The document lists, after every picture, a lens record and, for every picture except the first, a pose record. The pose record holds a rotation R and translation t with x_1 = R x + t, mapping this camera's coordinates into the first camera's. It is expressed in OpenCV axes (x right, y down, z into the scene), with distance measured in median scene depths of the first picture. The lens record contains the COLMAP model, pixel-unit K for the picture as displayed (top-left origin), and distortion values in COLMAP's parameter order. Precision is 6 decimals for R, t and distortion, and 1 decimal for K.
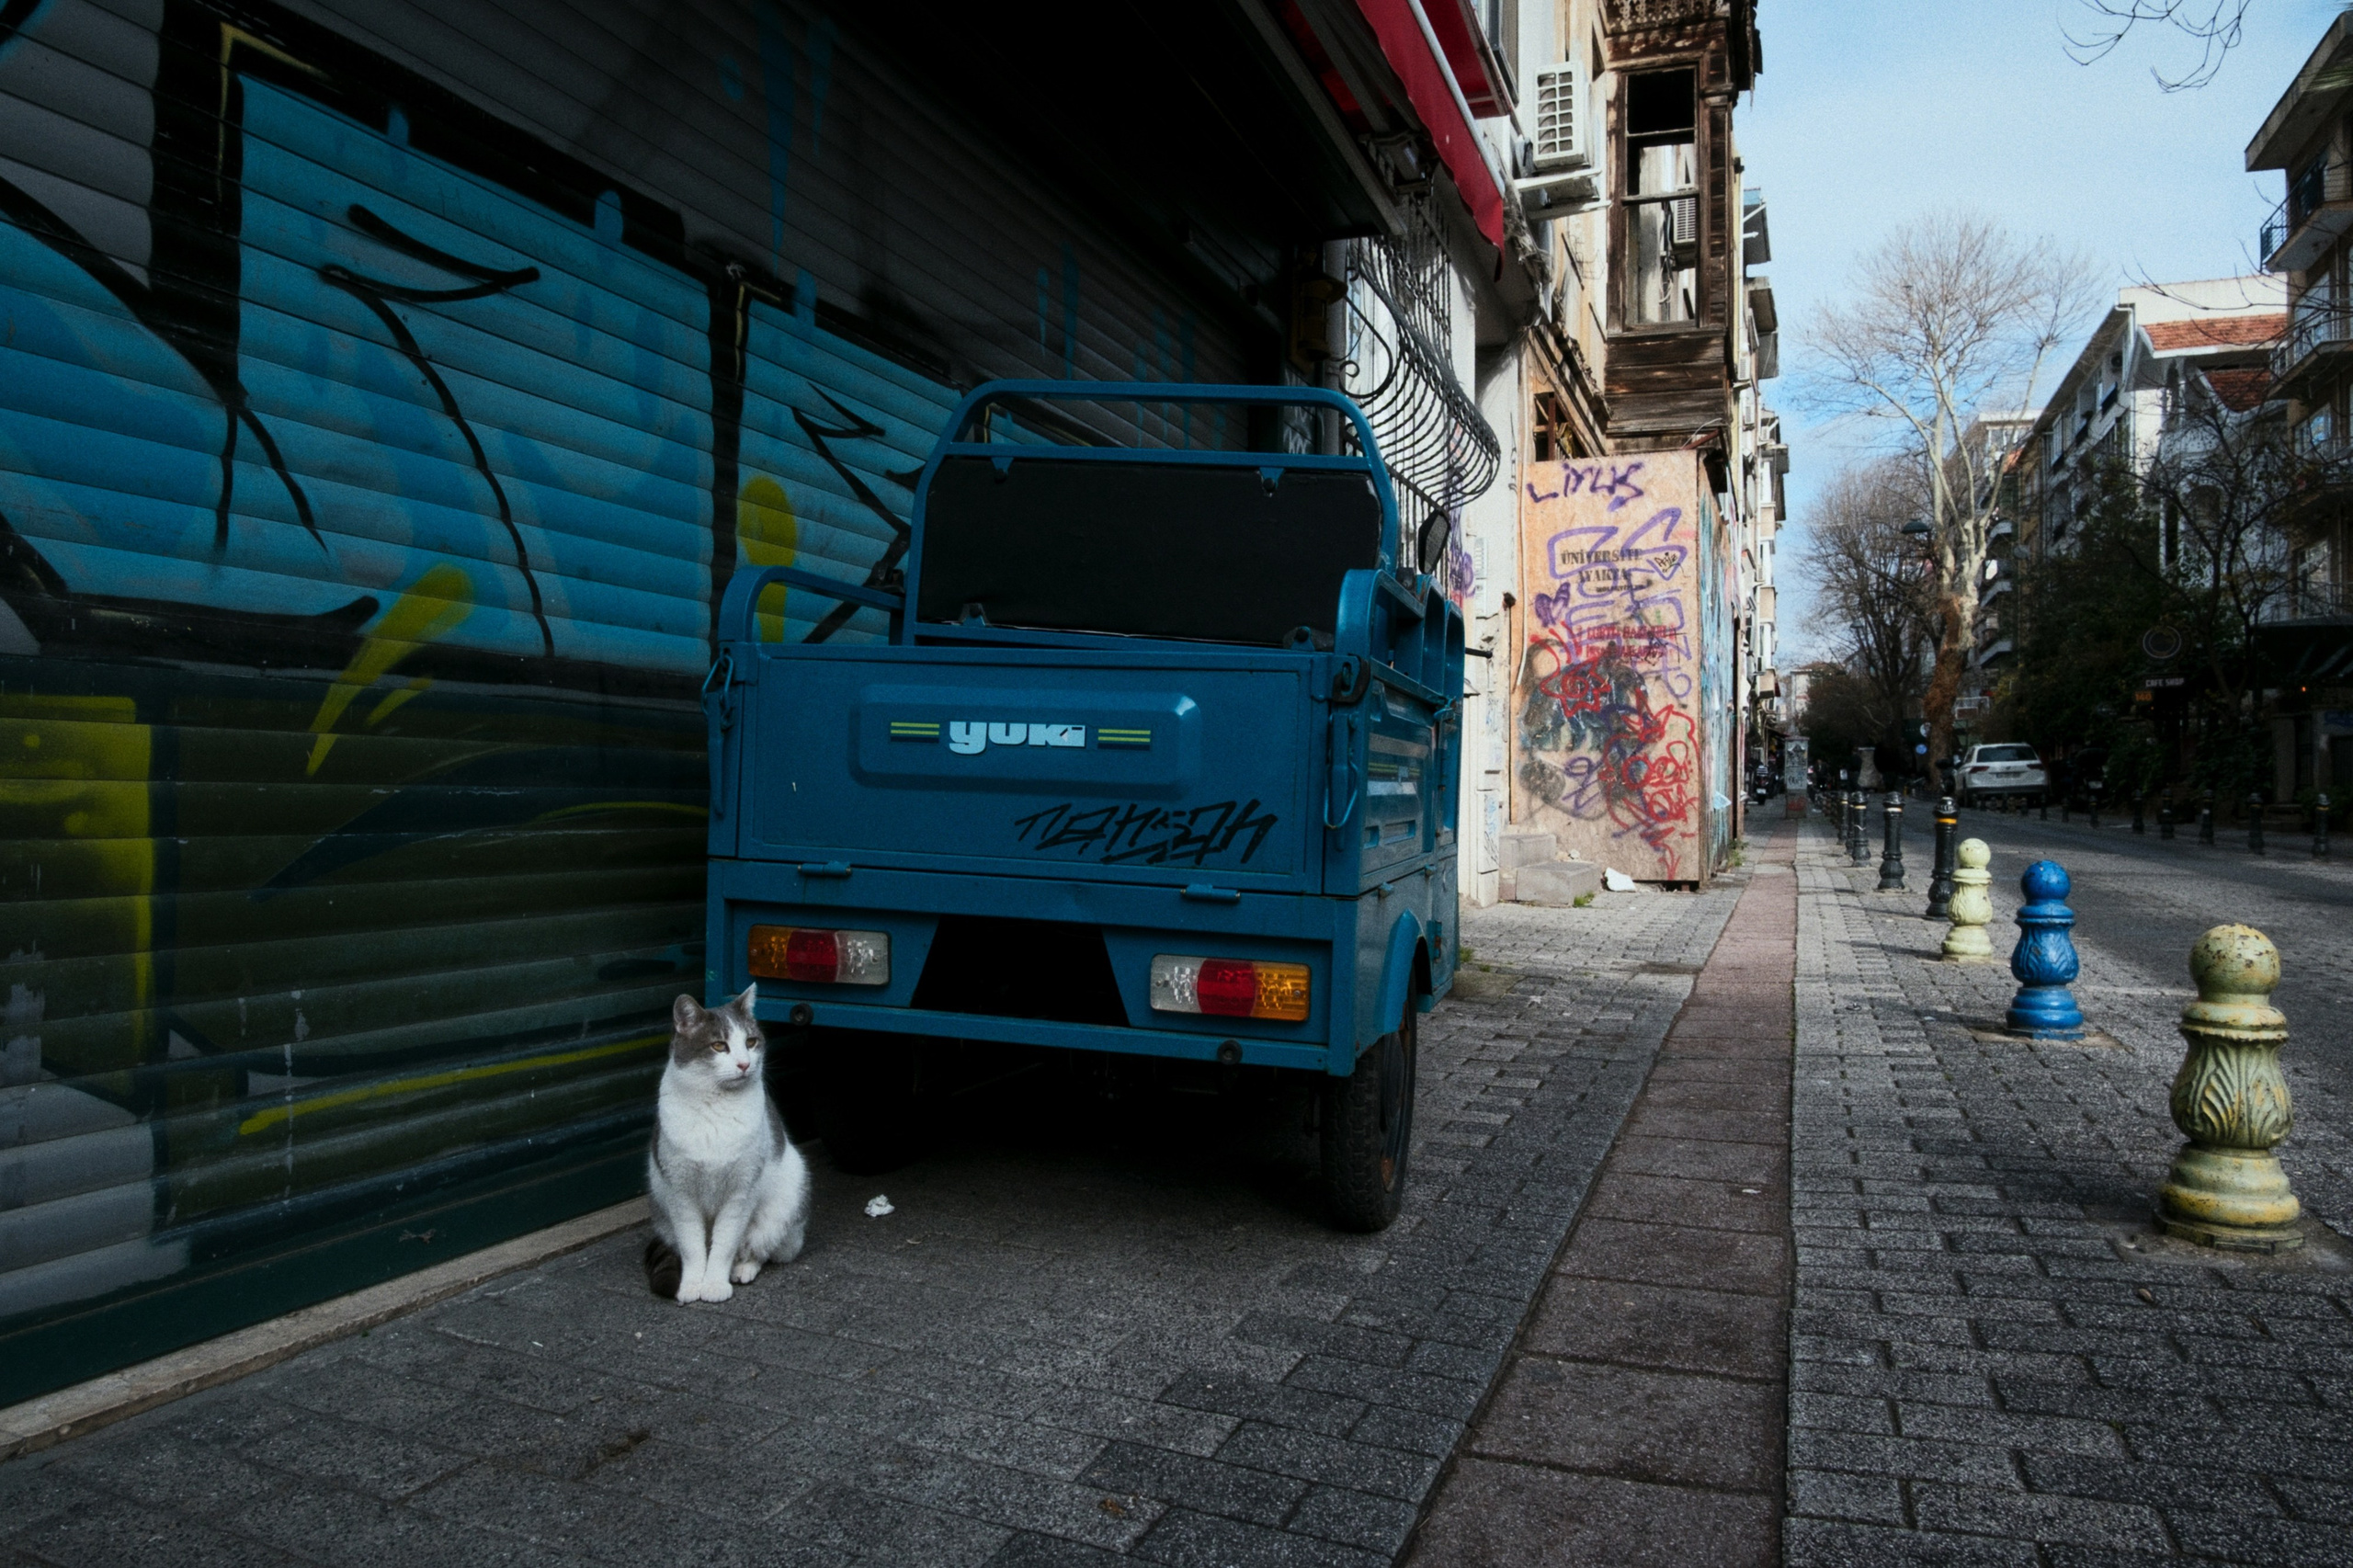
lens RADIAL K [[1615.0, 0, 1176.6], [0, 1615.0, 783.7], [0, 0, 1]] dist [0.018319, -0.019078]
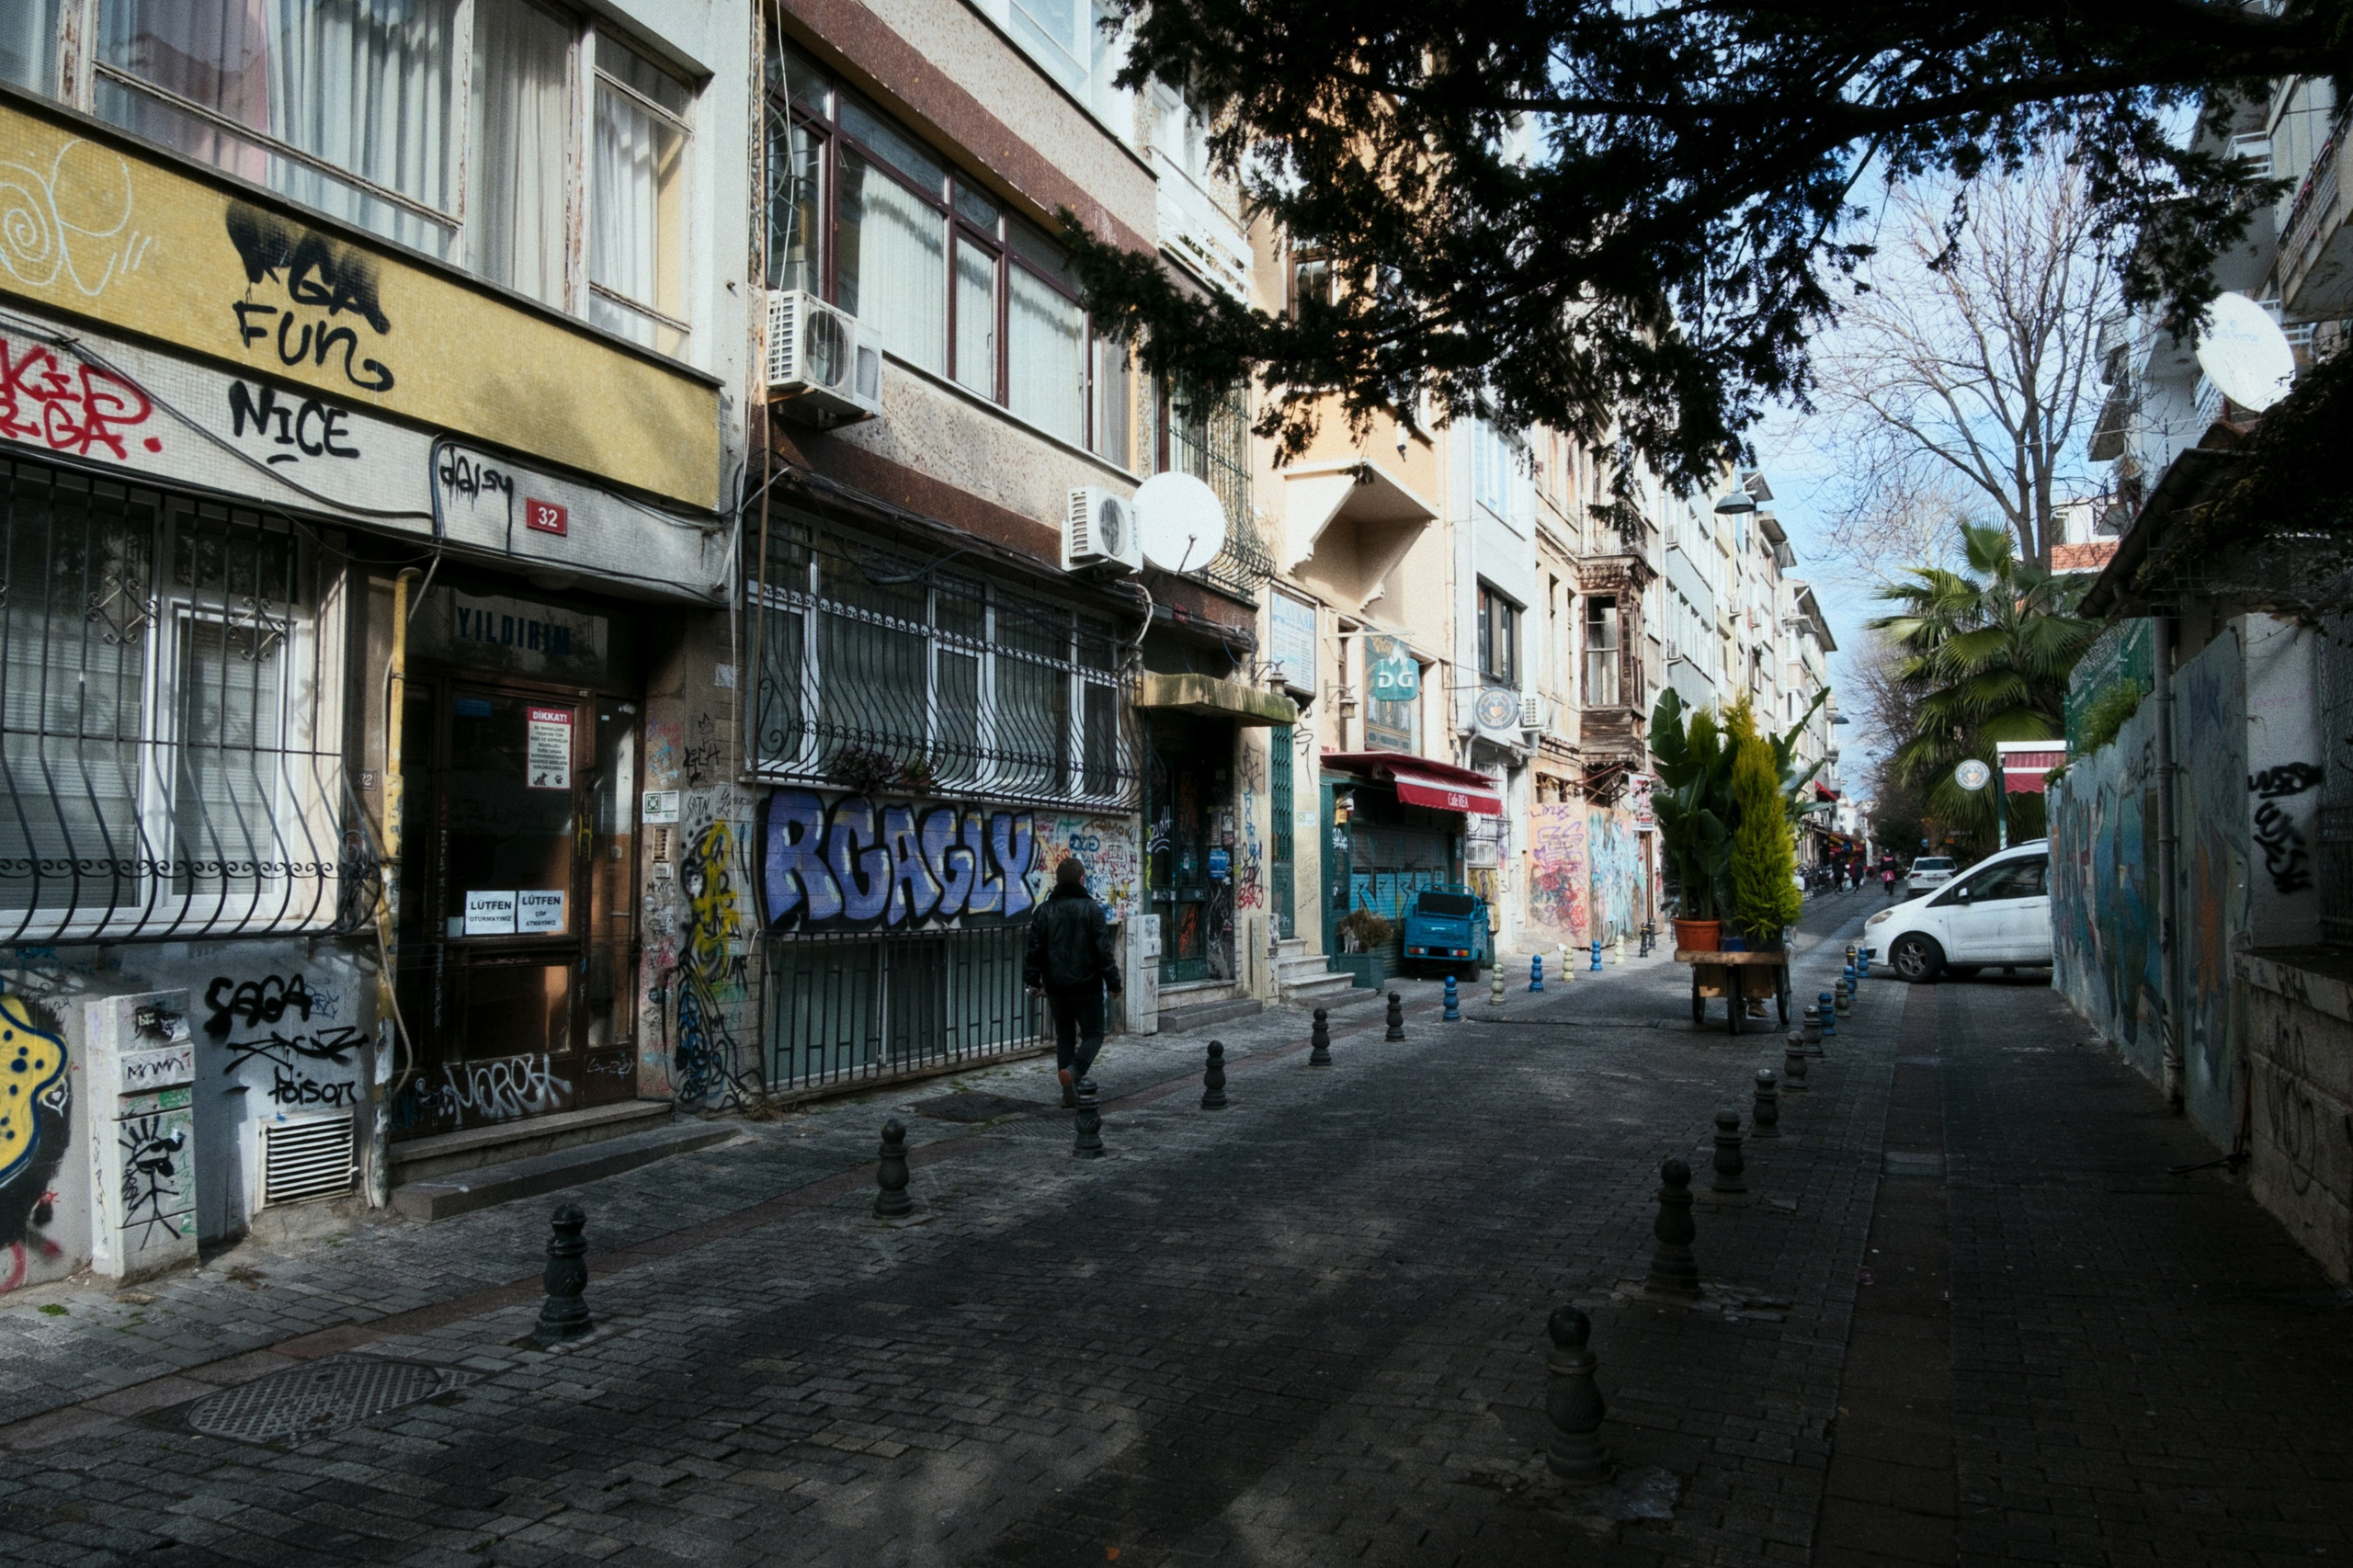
lens RADIAL K [[1615.0, 0, 1176.4], [0, 1615.0, 789.0], [0, 0, 1]] dist [0.018319, -0.019078]
pose [[0.997545, -0.009037, -0.069443, -0.220521], [0.005748, 0.998859, -0.047406, -0.091618], [0.069792, 0.046891, 0.996459, -1.978365]]
